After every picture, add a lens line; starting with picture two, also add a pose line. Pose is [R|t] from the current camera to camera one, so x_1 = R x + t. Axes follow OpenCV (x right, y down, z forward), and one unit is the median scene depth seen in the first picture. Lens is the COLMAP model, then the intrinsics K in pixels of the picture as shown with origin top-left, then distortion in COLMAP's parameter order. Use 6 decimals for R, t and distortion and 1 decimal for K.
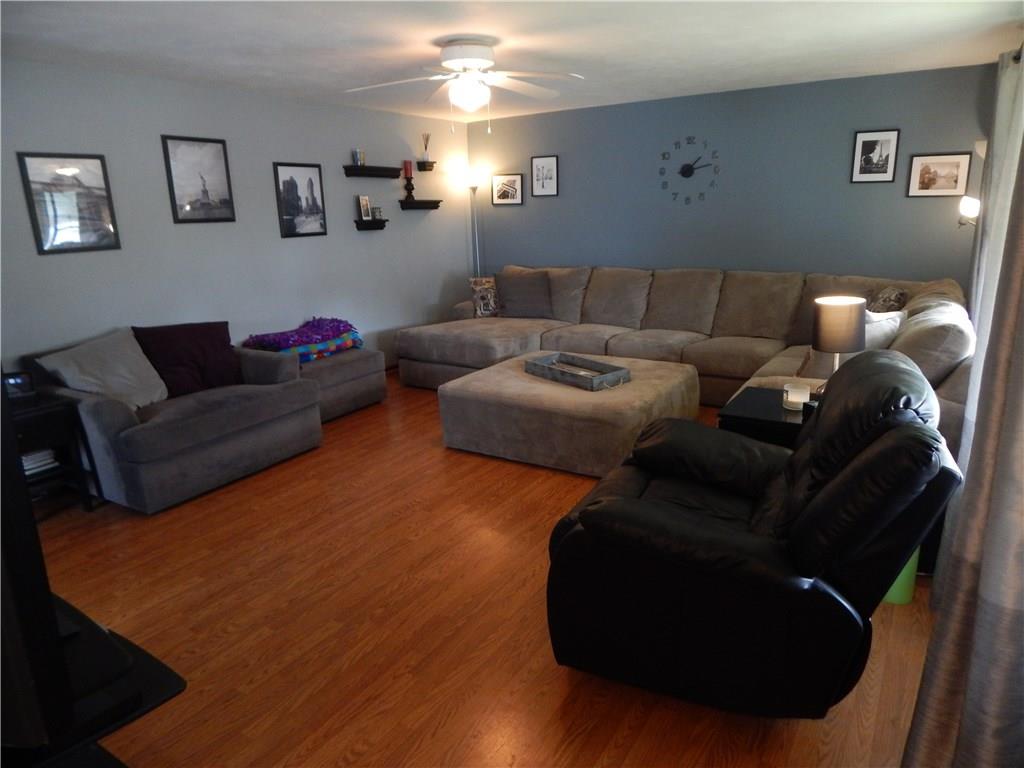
lens RADIAL K [[665.4, 0, 512.0], [0, 665.4, 384.0], [0, 0, 1]] dist [-0.008784, -0.003954]
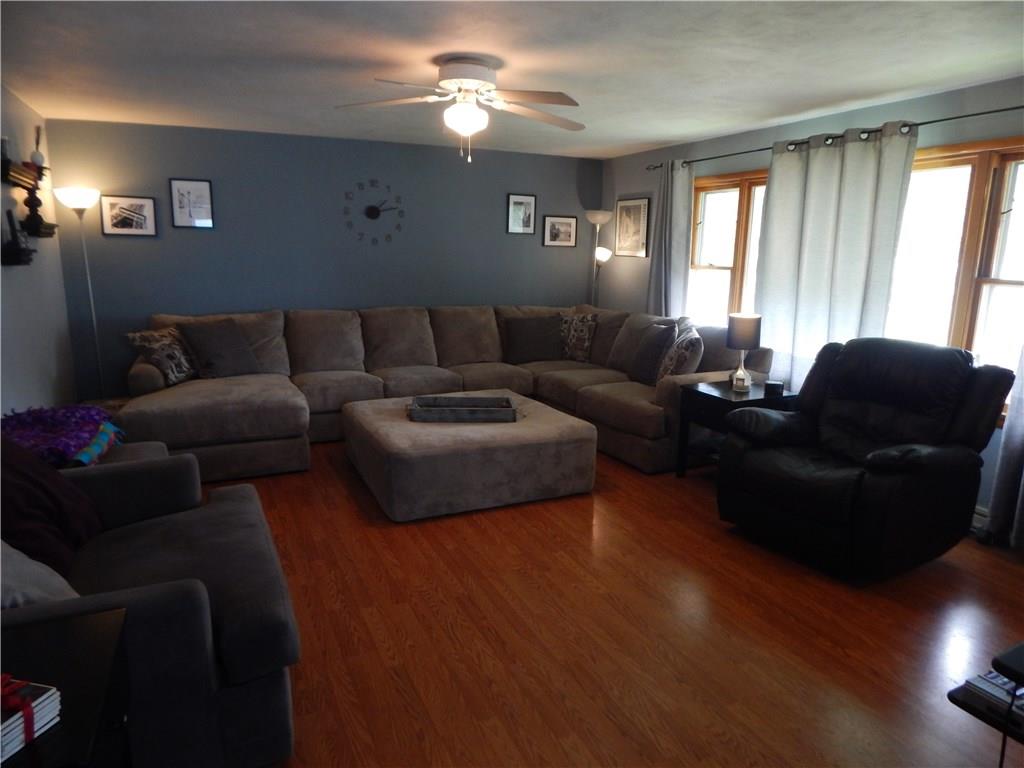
lens RADIAL K [[674.3, 0, 512.0], [0, 674.3, 384.0], [0, 0, 1]] dist [-0.000866, -0.001692]
pose [[0.546561, -0.129881, 0.827286, -0.510820], [0.187968, 0.981719, 0.029942, -0.054402], [-0.816051, 0.139138, 0.560982, 0.286204]]
